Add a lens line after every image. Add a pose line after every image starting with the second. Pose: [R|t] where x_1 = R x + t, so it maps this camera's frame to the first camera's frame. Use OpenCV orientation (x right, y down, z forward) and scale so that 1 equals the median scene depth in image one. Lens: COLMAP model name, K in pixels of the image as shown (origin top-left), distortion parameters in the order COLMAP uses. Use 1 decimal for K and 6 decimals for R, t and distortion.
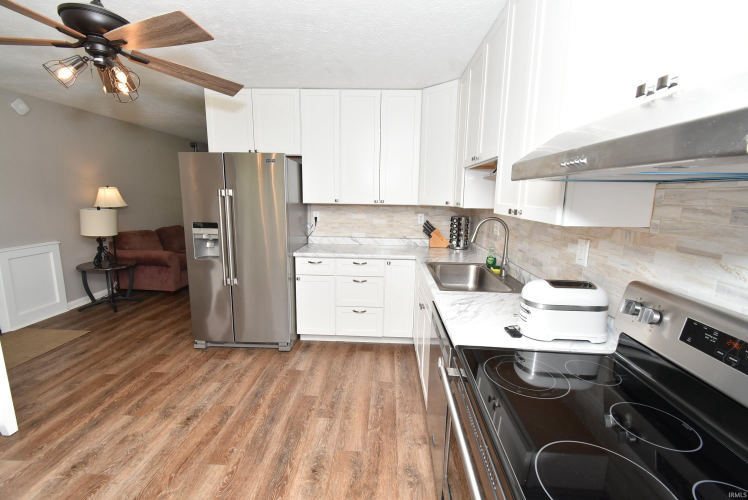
lens RADIAL K [[330.4, 0, 373.4], [0, 330.4, 250.7], [0, 0, 1]] dist [0.007338, -0.003934]
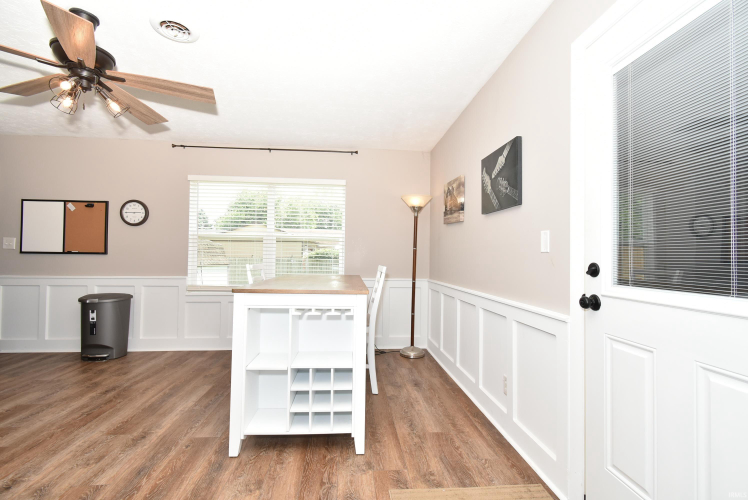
lens RADIAL K [[330.4, 0, 371.8], [0, 330.4, 249.0], [0, 0, 1]] dist [0.007338, -0.003934]
pose [[-0.992108, -0.034305, -0.120602, -0.924351], [-0.051666, 0.988240, 0.143914, -0.116368], [0.114247, 0.149010, -0.982214, 1.282516]]
